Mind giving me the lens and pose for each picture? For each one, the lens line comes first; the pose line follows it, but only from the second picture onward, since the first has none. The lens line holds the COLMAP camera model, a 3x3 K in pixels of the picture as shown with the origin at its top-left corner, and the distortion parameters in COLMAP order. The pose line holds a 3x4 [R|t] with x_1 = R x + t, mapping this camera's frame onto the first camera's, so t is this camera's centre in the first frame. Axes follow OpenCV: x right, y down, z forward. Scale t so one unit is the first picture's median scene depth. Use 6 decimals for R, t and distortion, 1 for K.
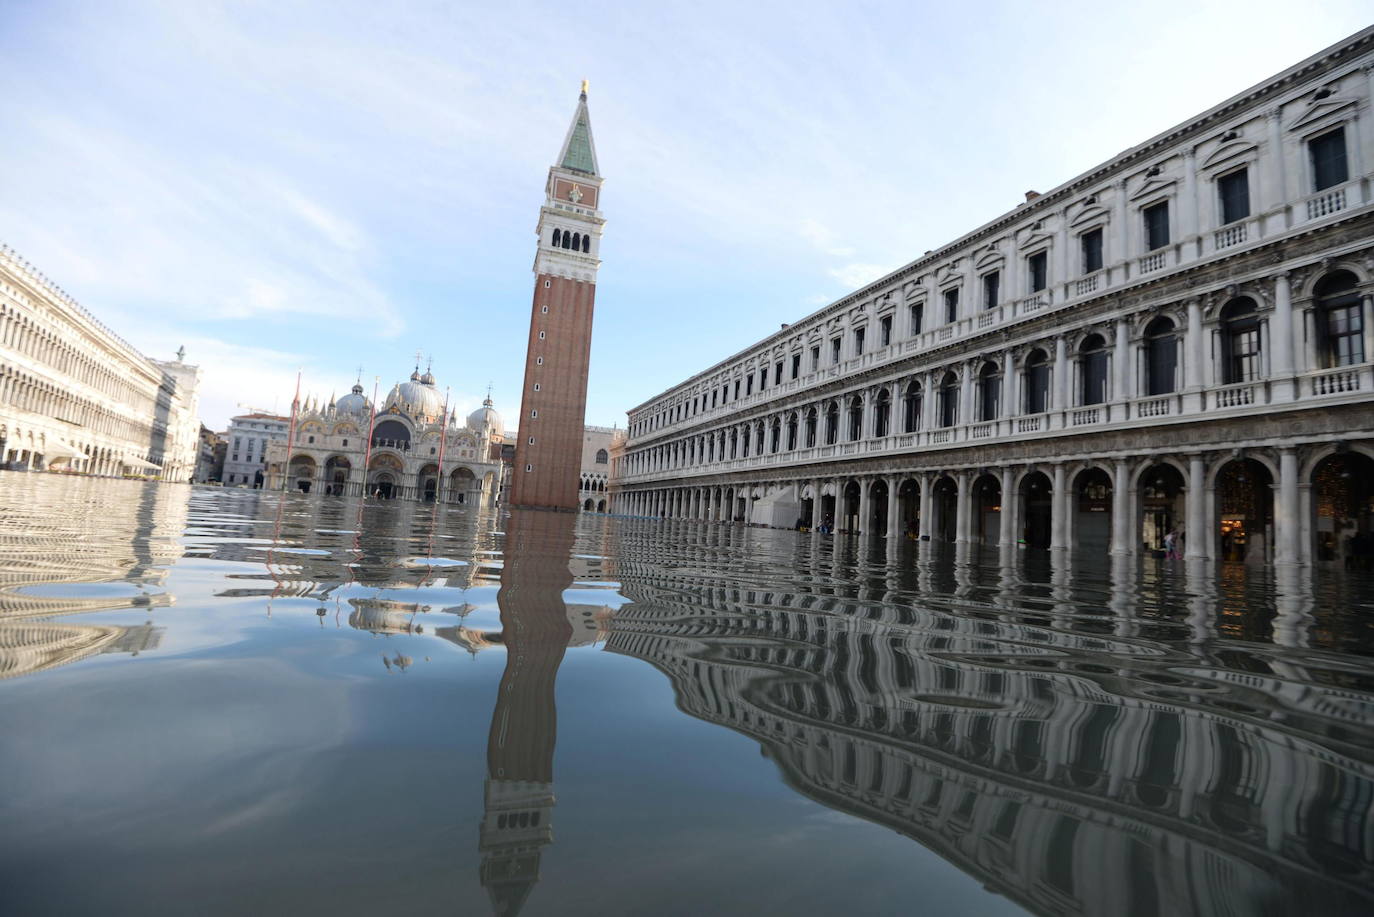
lens RADIAL K [[649.4, 0, 709.4], [0, 649.4, 449.5], [0, 0, 1]] dist [-0.021324, -0.009103]
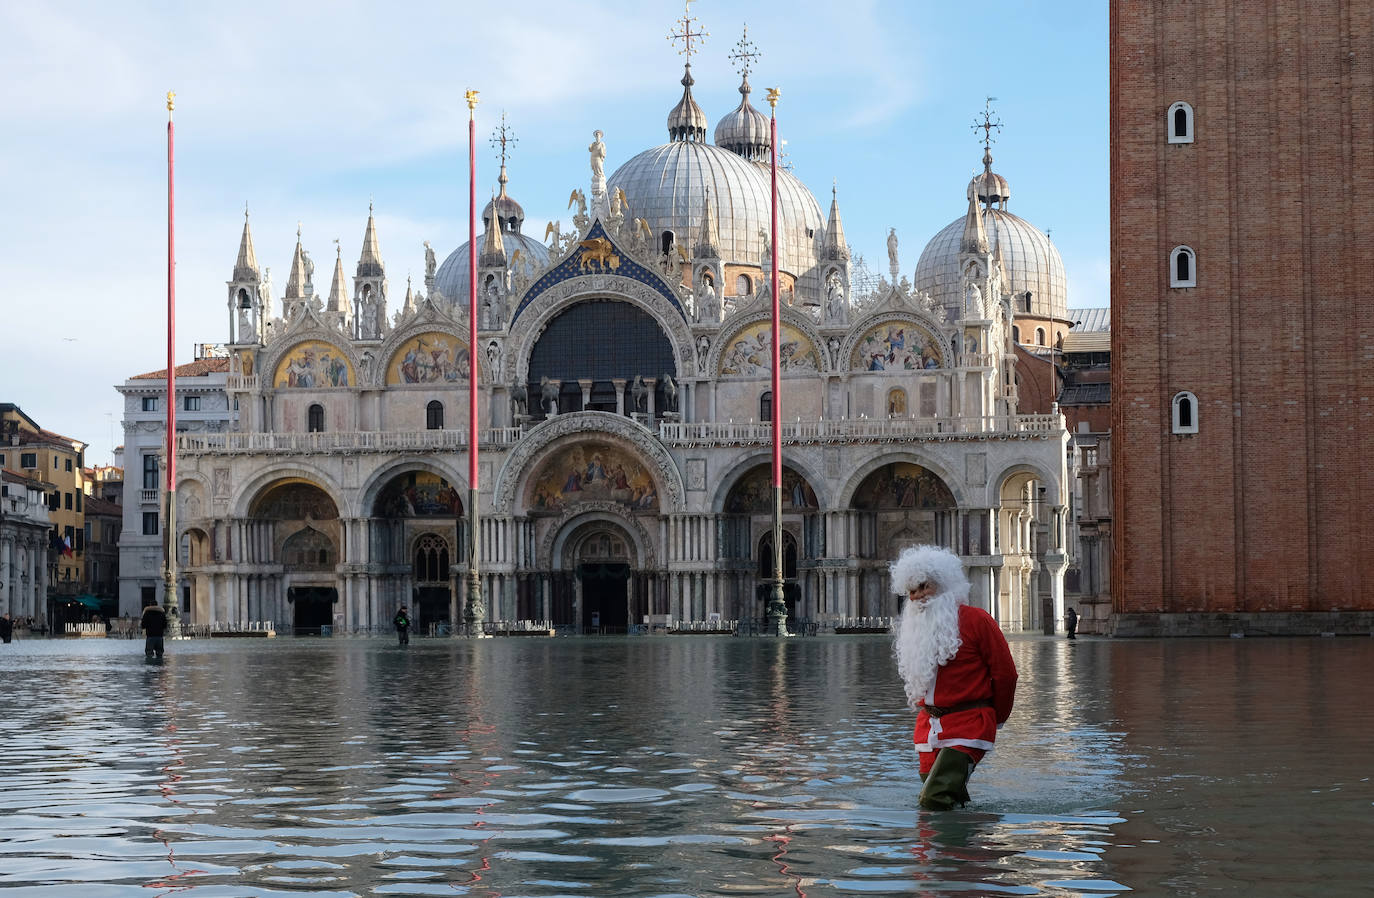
lens RADIAL K [[2224.5, 0, 774.9], [0, 2224.5, 506.3], [0, 0, 1]] dist [0.010706, 0.052780]
pose [[0.891192, -0.099828, -0.442506, -0.086682], [0.120113, 0.992598, 0.017976, 0.024887], [0.437436, -0.069170, 0.896585, 0.314066]]
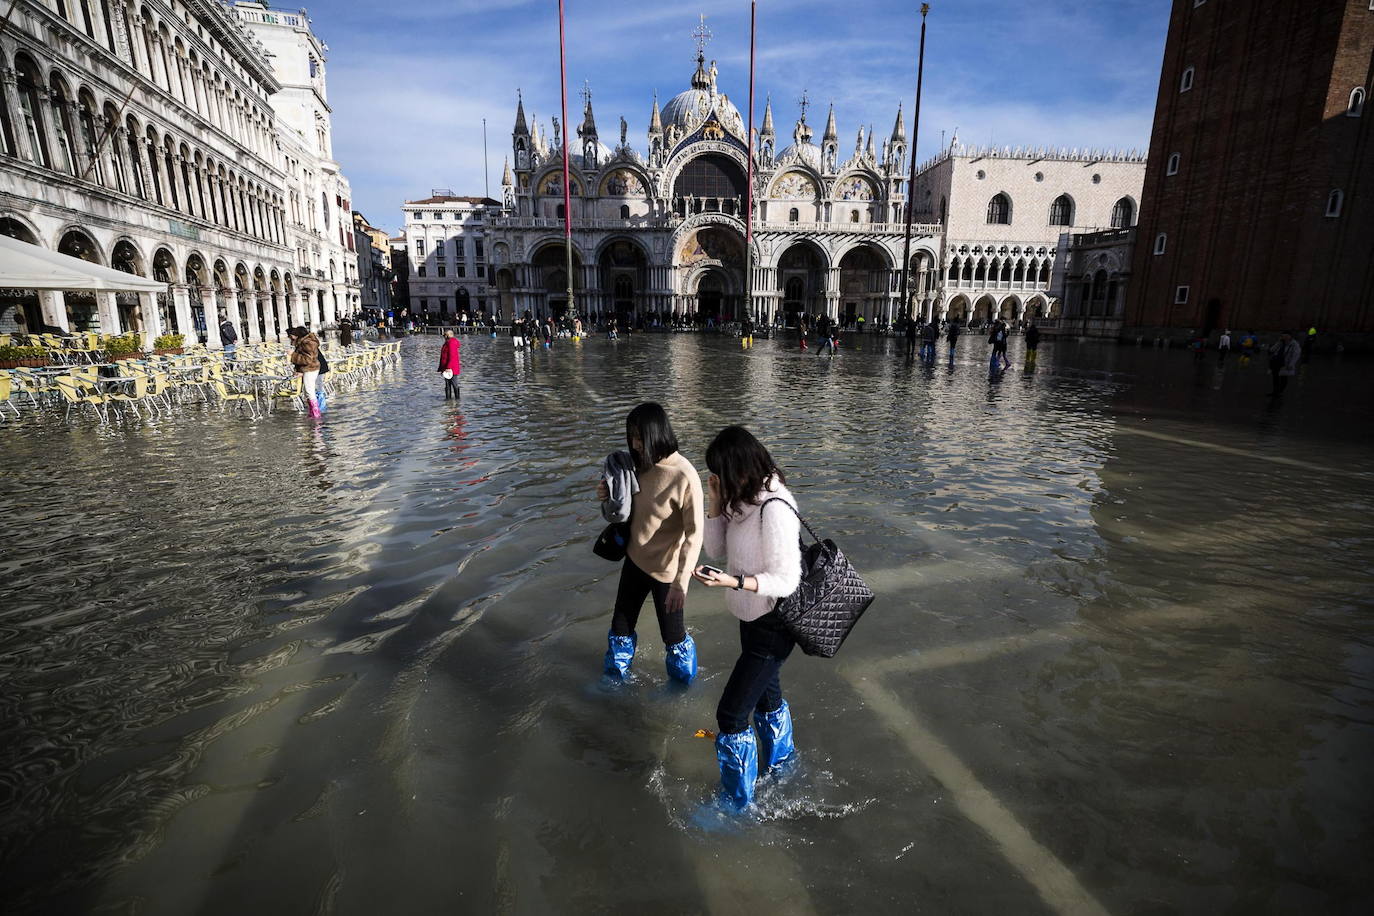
lens RADIAL K [[631.1, 0, 687.0], [0, 631.1, 458.0], [0, 0, 1]] dist [-0.031486, 0.000265]
pose [[0.969787, -0.010468, -0.243728, -0.424124], [0.088017, 0.946800, 0.309554, 0.022688], [0.227521, -0.321653, 0.919116, 0.540892]]
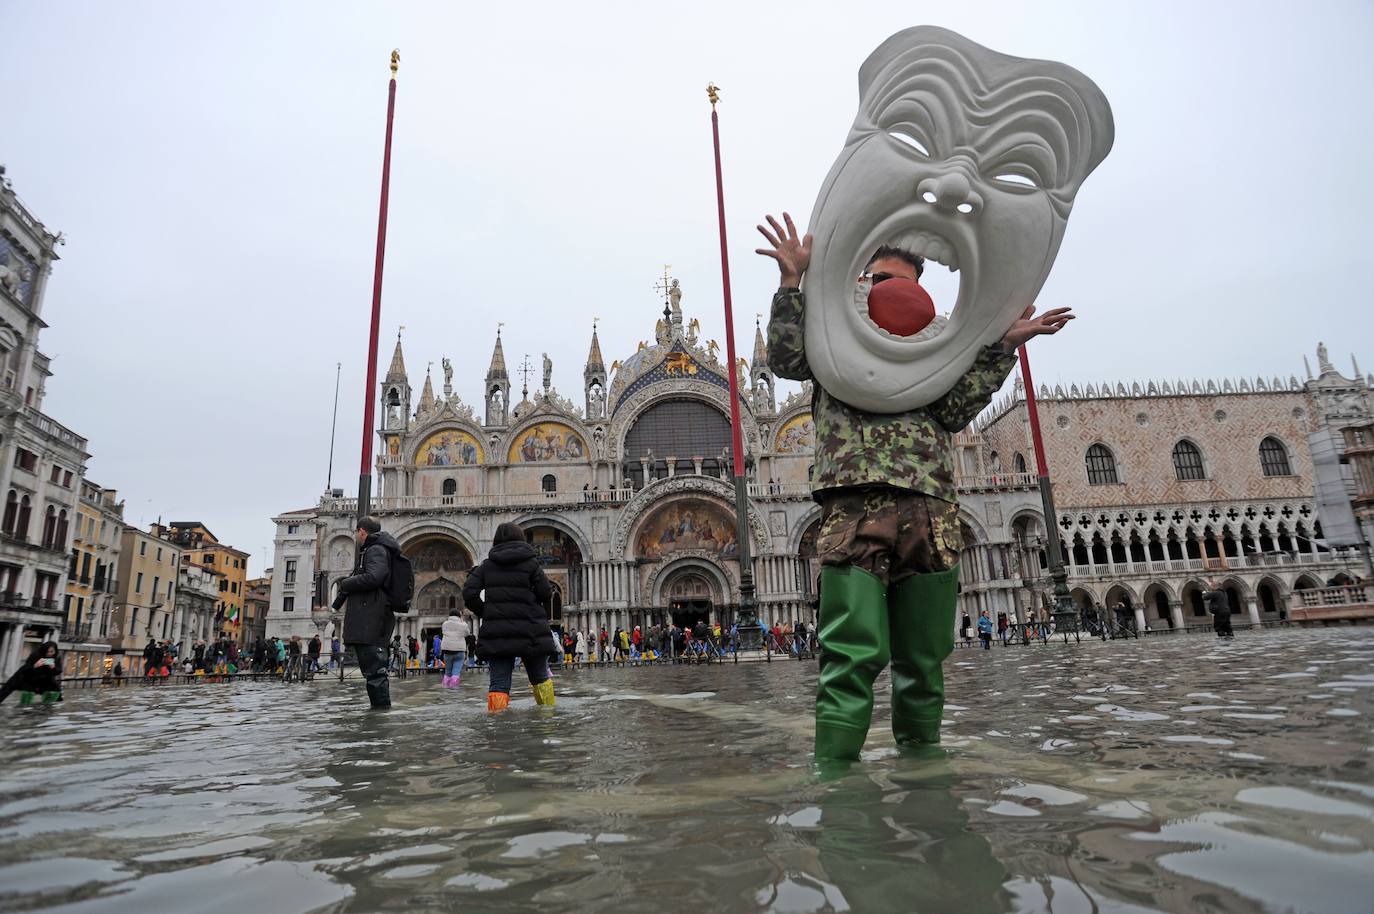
lens RADIAL K [[770.7, 0, 687.0], [0, 770.7, 457.0], [0, 0, 1]] dist [-0.111733, 0.093204]
pose [[0.963526, -0.176032, -0.201569, -0.443654], [0.143914, 0.975856, -0.164296, 0.047107], [0.225623, 0.129295, 0.965597, 0.688538]]
